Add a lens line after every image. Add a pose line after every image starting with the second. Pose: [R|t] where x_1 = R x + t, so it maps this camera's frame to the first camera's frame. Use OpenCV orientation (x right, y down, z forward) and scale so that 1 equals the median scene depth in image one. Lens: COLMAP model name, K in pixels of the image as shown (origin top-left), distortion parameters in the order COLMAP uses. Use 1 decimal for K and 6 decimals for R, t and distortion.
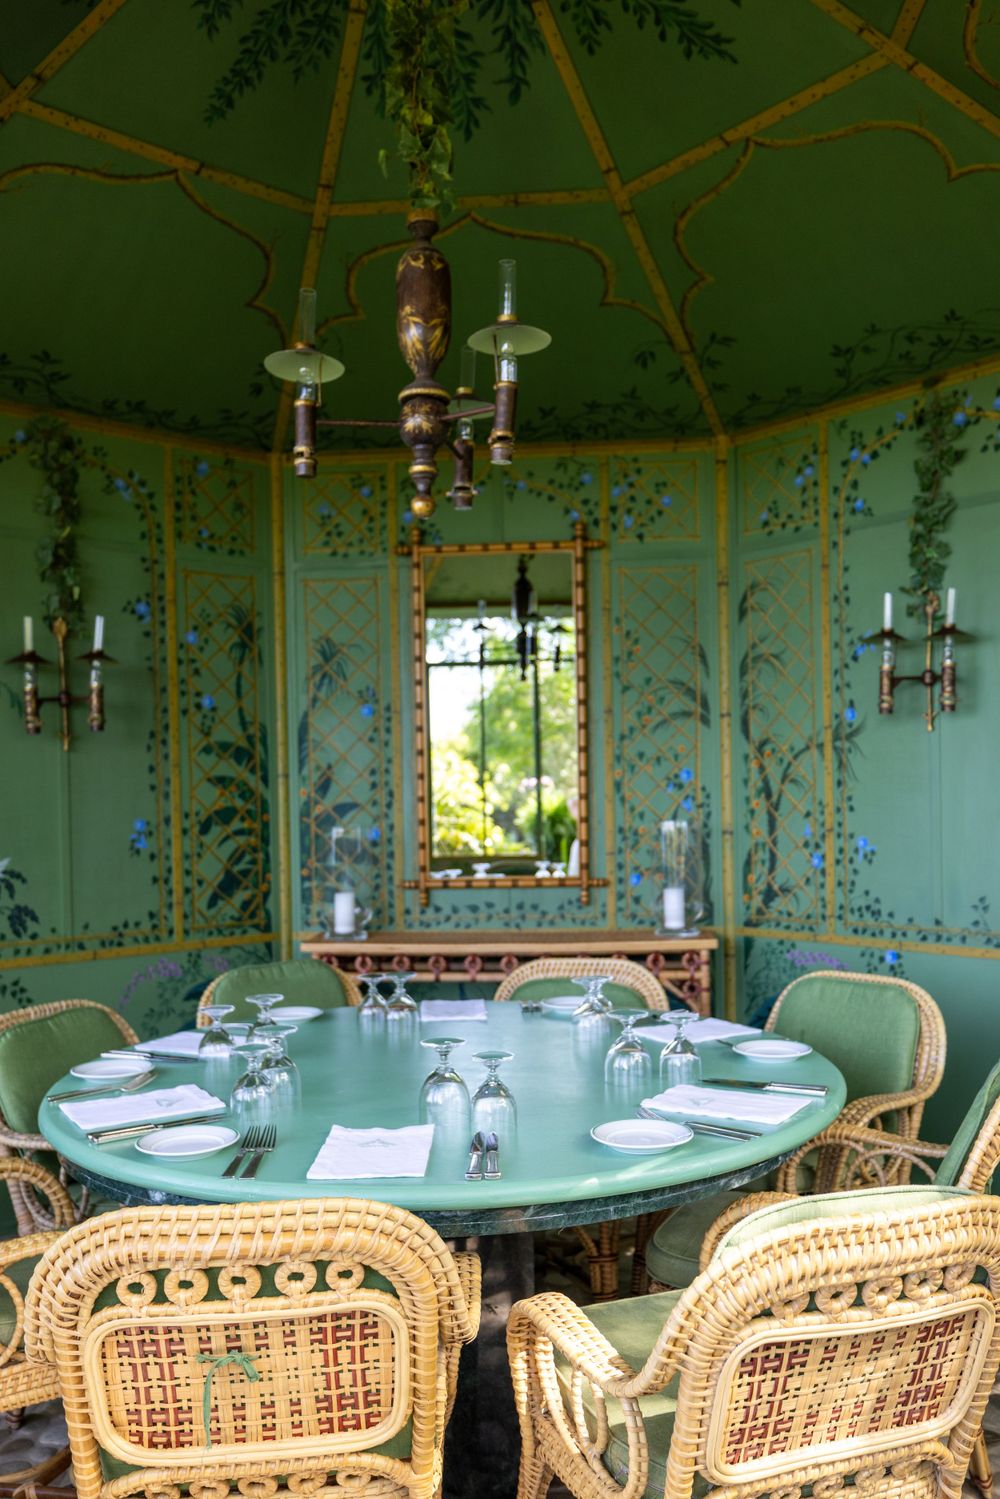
lens RADIAL K [[1689.1, 0, 500.0], [0, 1689.1, 749.5], [0, 0, 1]] dist [0.001897, -0.015936]
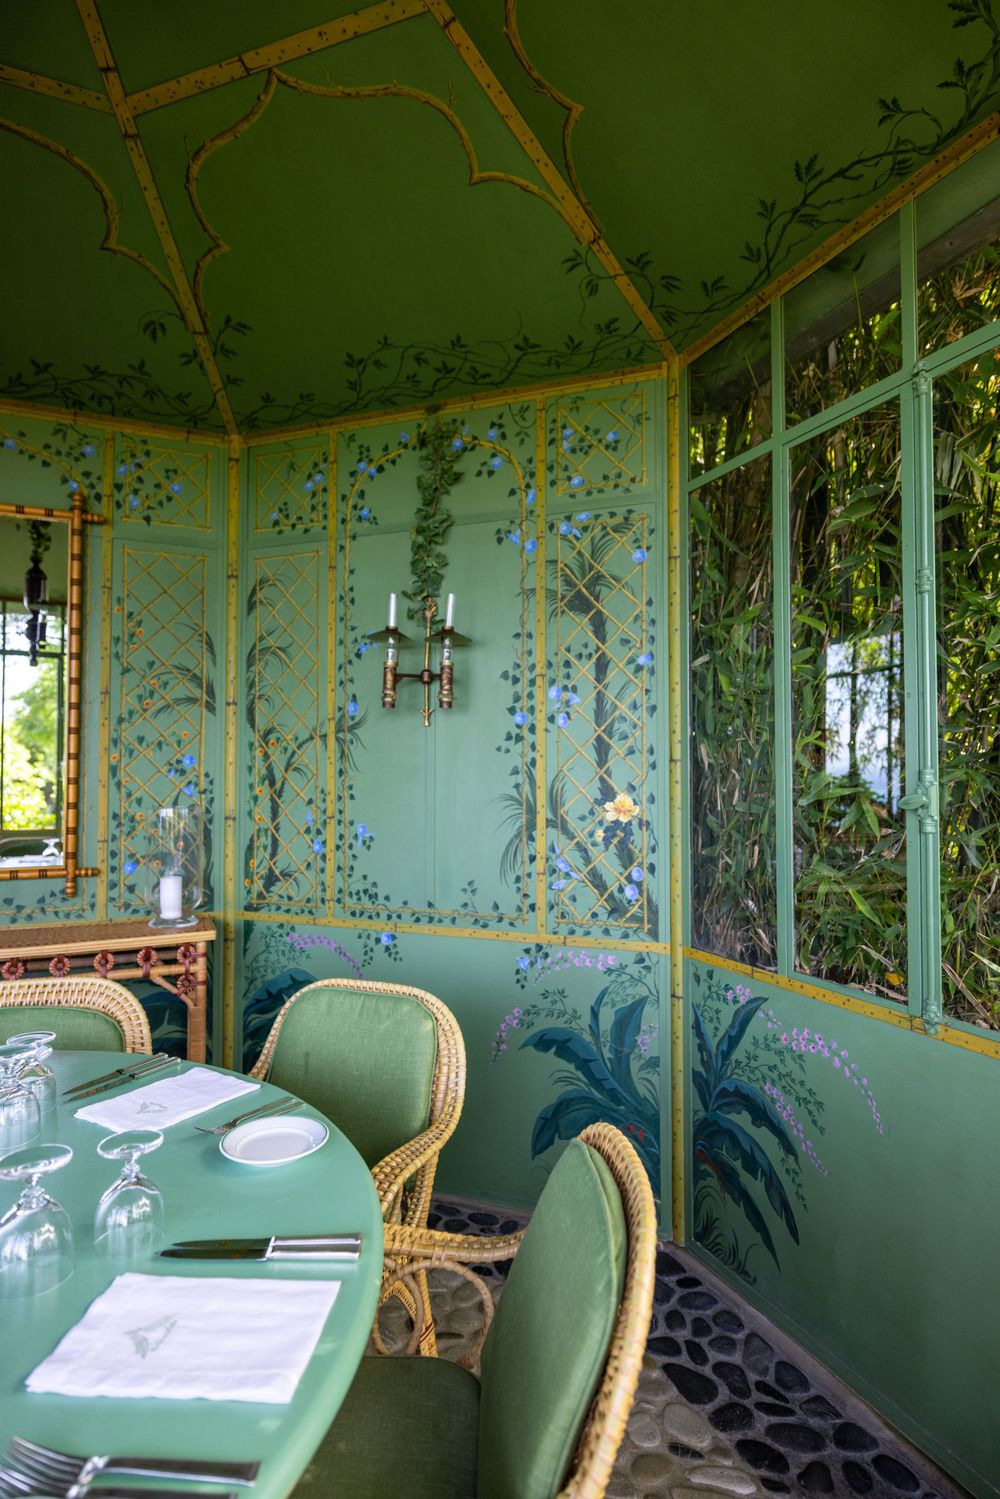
lens RADIAL K [[897.2, 0, 497.6], [0, 897.2, 773.4], [0, 0, 1]] dist [-0.001122, -0.000620]
pose [[0.916466, 0.020976, 0.399562, 0.066789], [-0.032046, 0.999265, 0.021045, 0.005537], [-0.398827, -0.032091, 0.916465, 0.447806]]
